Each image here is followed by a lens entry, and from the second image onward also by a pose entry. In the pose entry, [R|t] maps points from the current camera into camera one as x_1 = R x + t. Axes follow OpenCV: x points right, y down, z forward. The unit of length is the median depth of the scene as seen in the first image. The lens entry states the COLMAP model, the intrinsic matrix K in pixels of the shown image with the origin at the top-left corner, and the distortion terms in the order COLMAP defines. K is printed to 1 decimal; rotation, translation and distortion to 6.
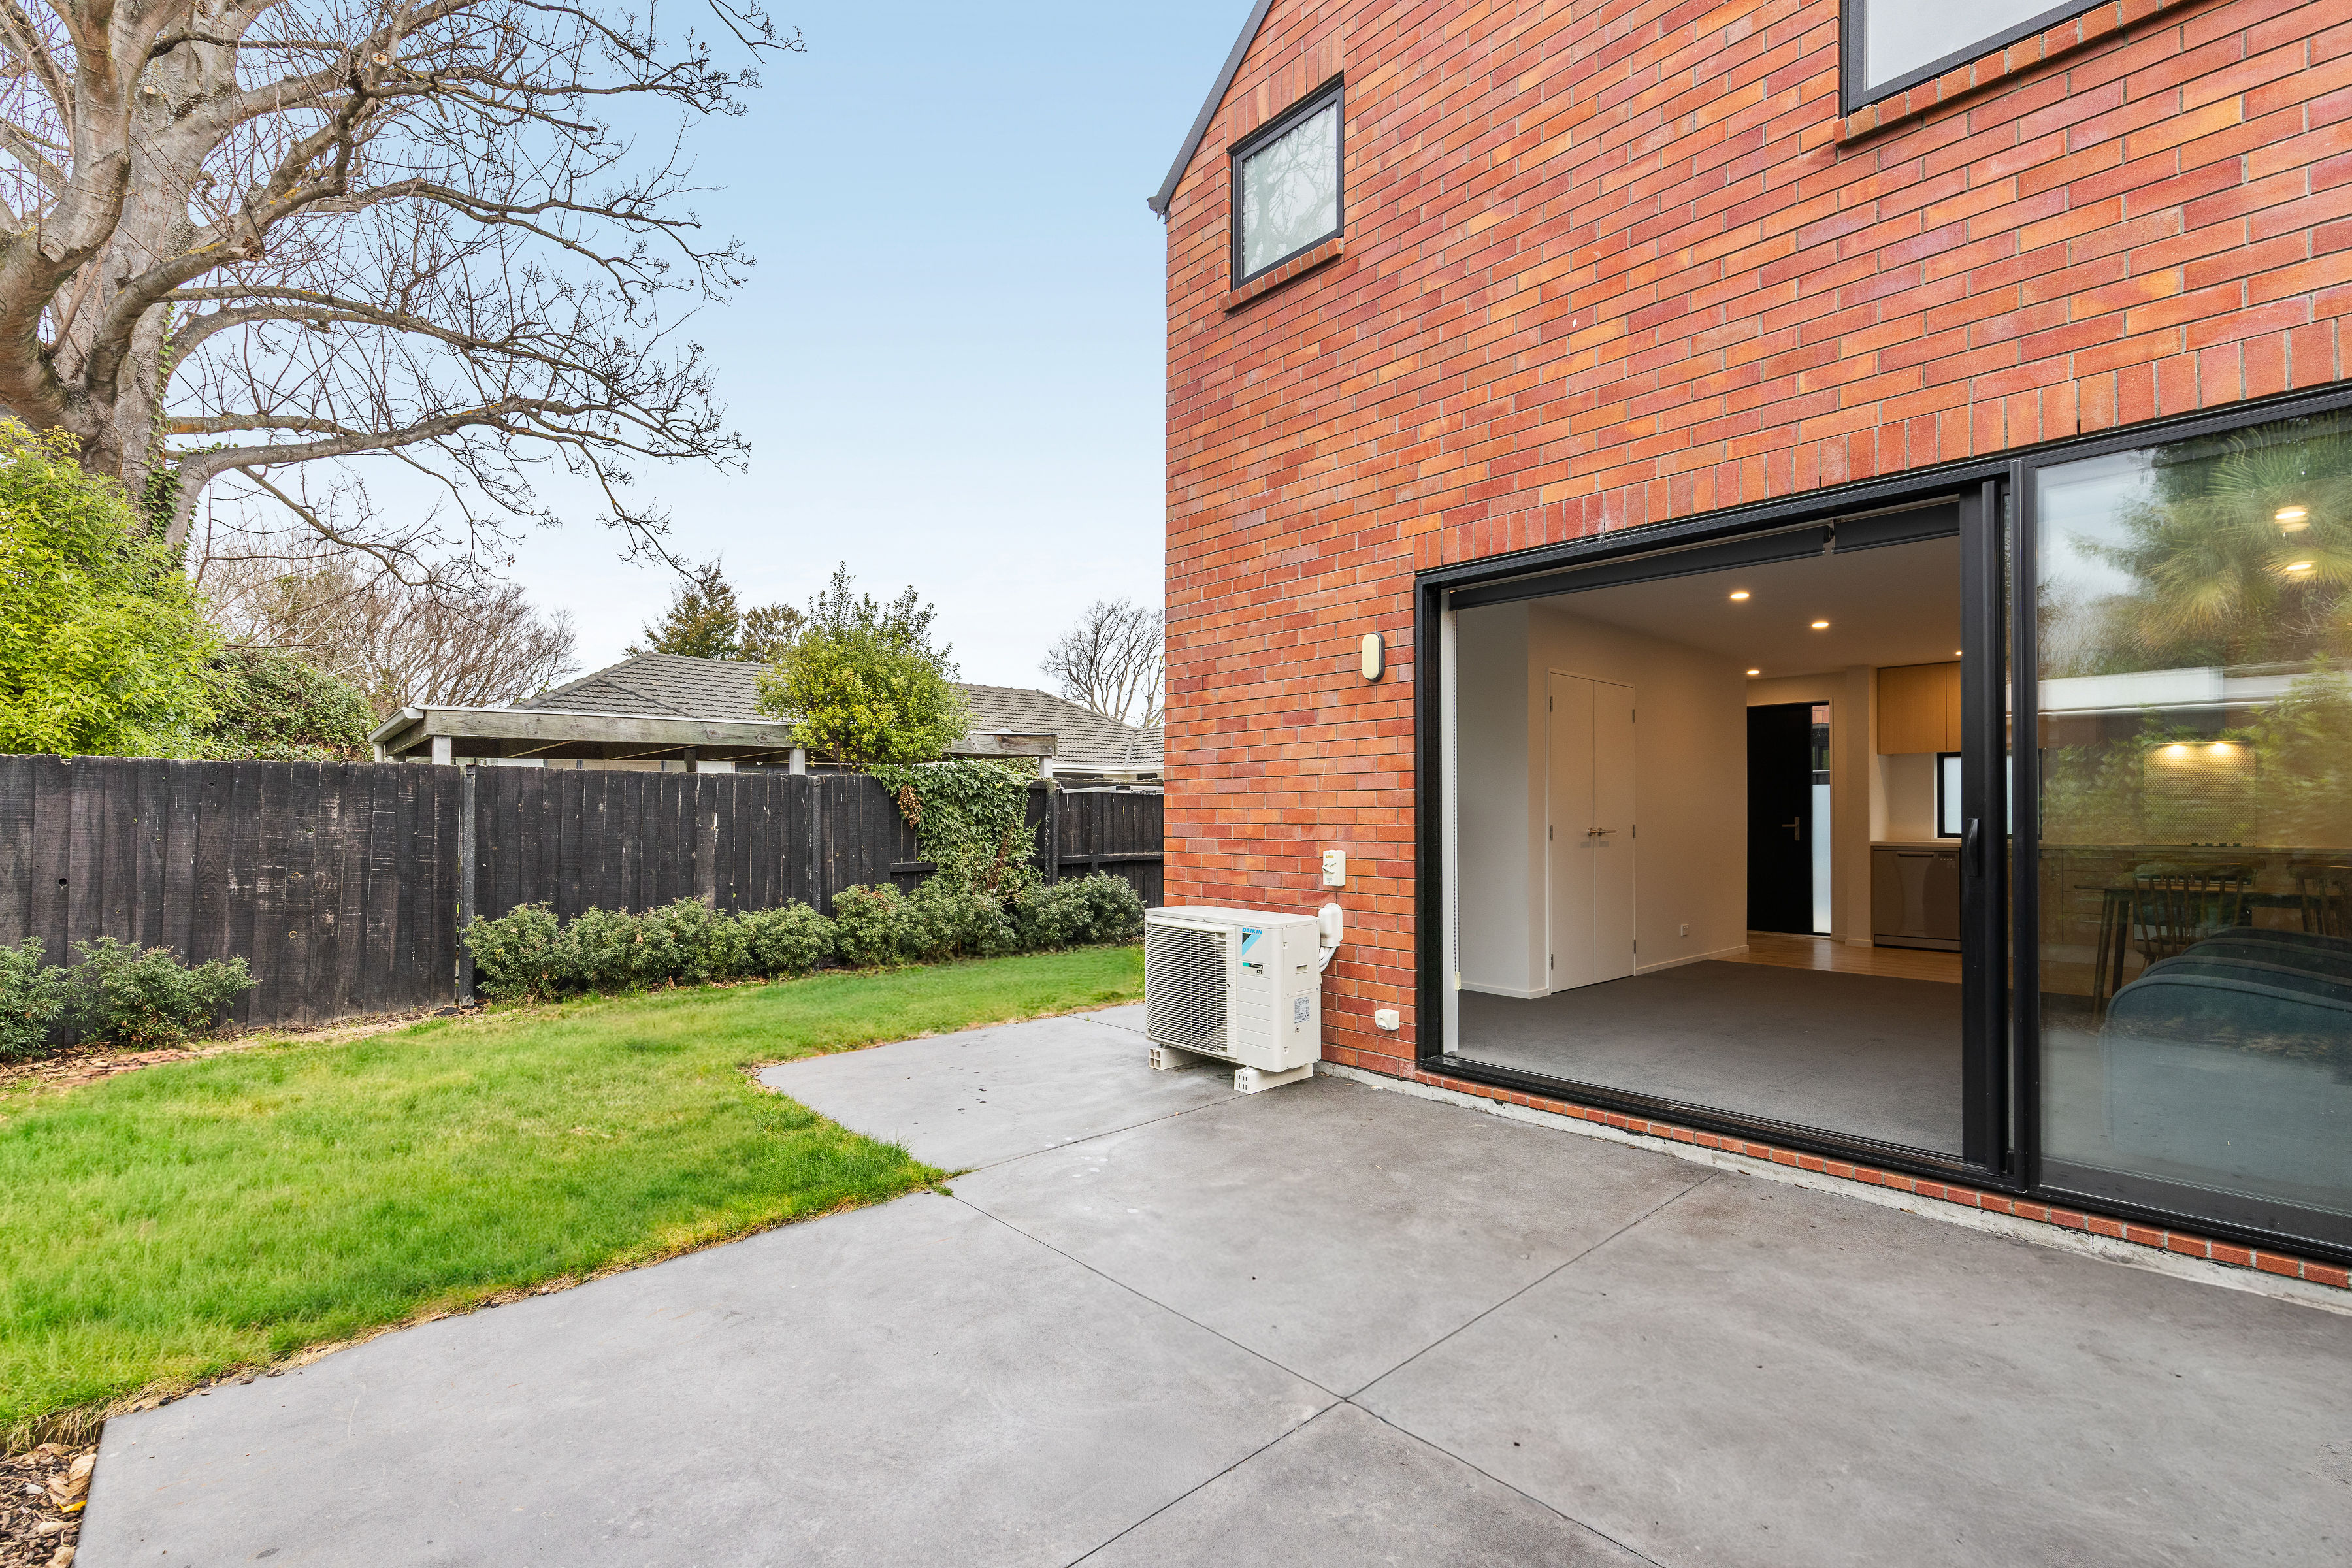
lens RADIAL K [[1043.8, 0, 1178.1], [0, 1043.8, 804.7], [0, 0, 1]] dist [-0.001933, -0.000055]
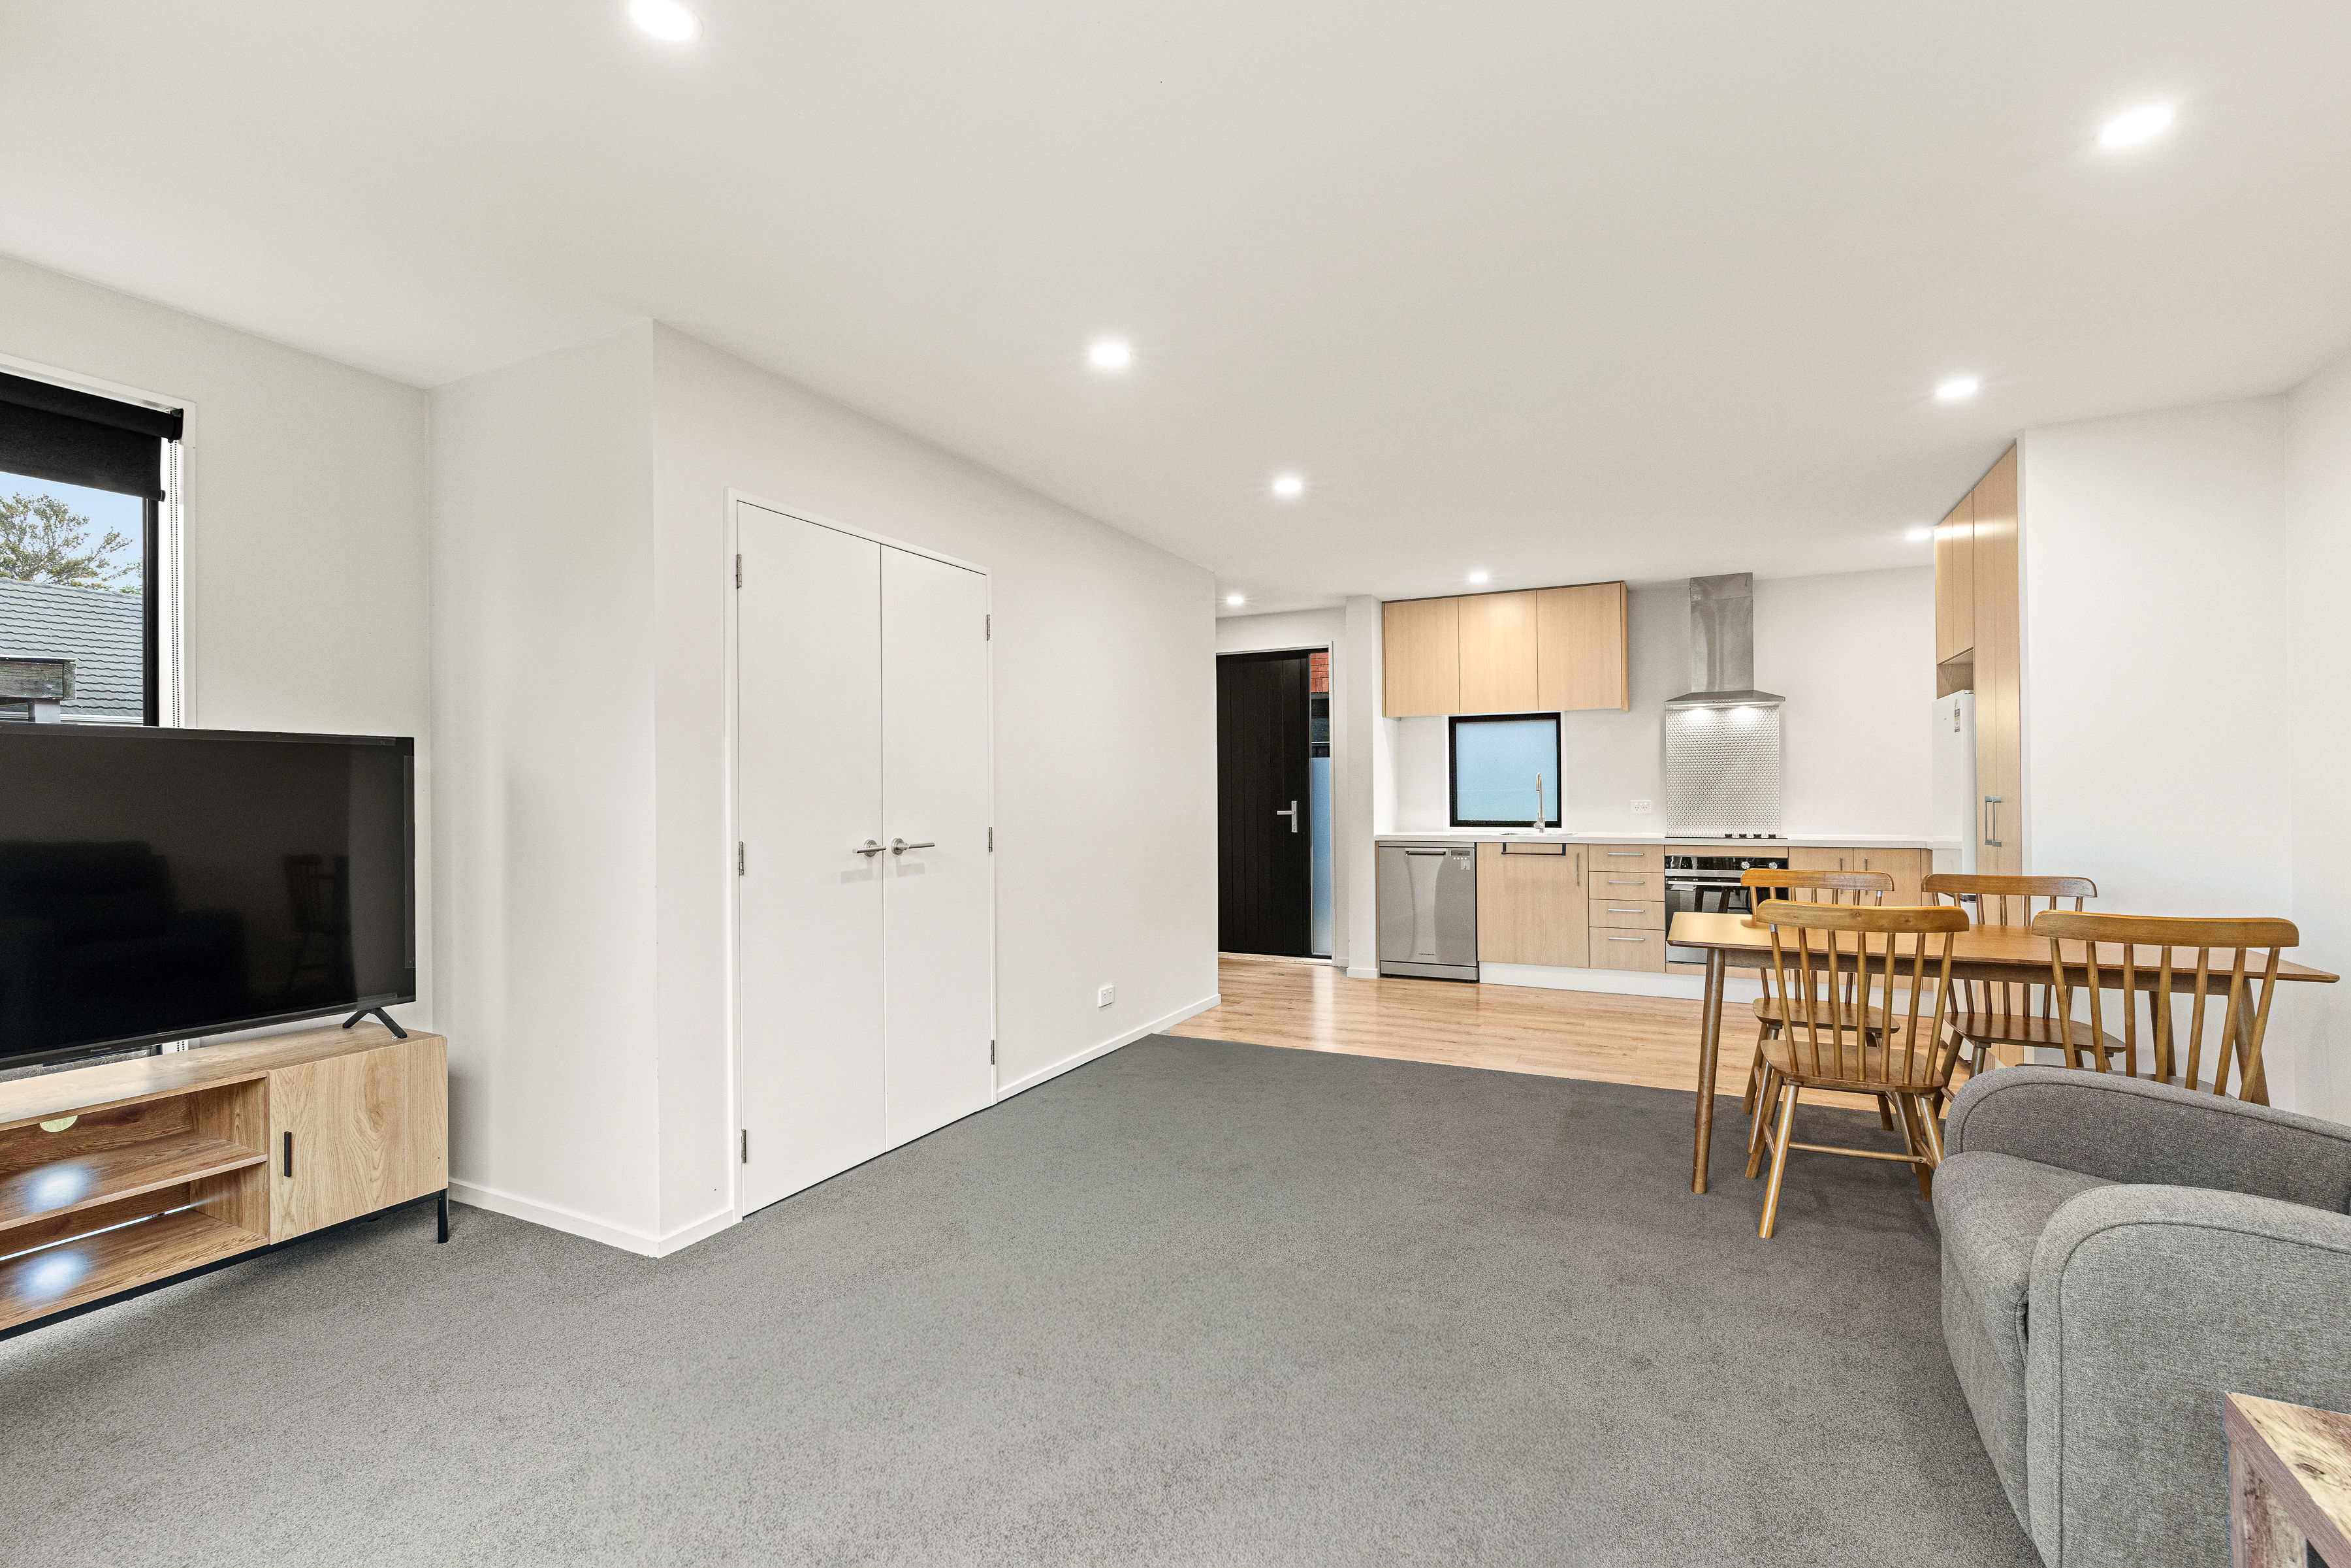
lens RADIAL K [[1029.3, 0, 1175.5], [0, 1029.3, 784.0], [0, 0, 1]] dist [-0.009184, 0.000098]
pose [[0.928141, -0.004815, 0.372198, 0.279136], [0.004617, 0.999988, 0.001423, -0.003109], [-0.372201, 0.000398, 0.928152, 0.401287]]
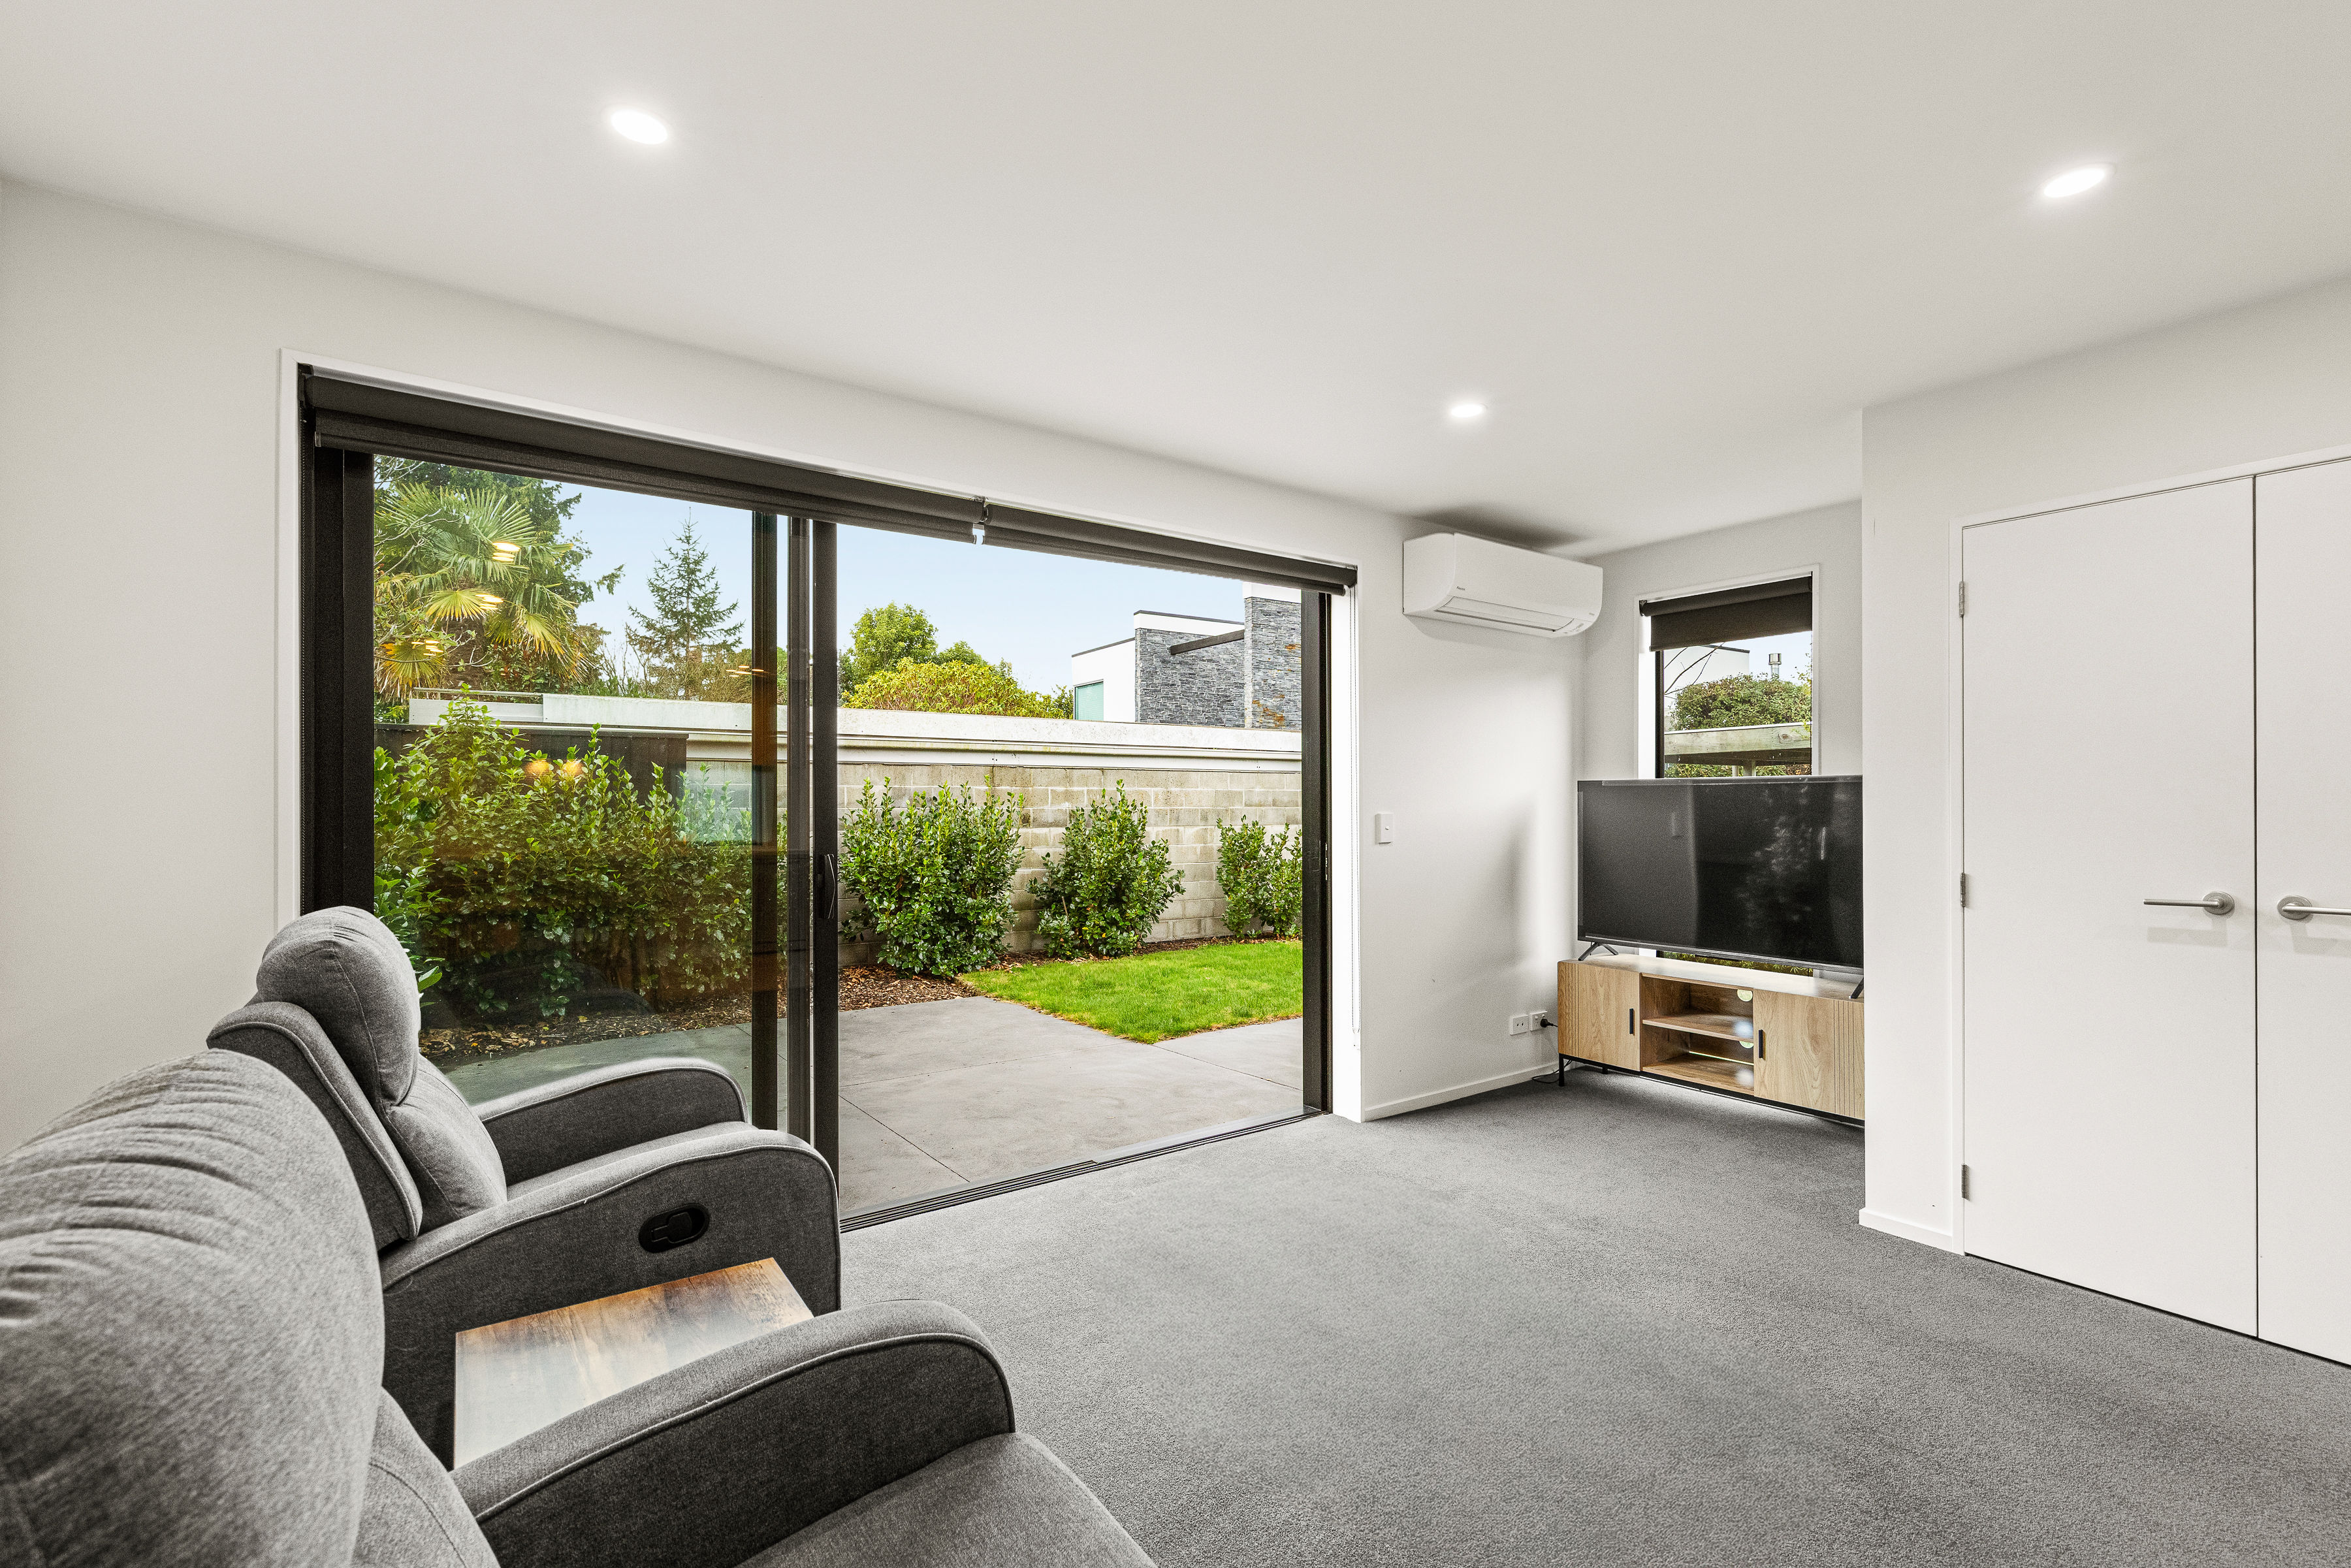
lens RADIAL K [[1029.3, 0, 1175.5], [0, 1029.3, 784.0], [0, 0, 1]] dist [-0.009184, 0.000098]
pose [[-0.094961, -0.015565, -0.995359, 0.622328], [0.006047, 0.999850, -0.016213, -0.009187], [0.995463, -0.007558, -0.094852, 0.542386]]
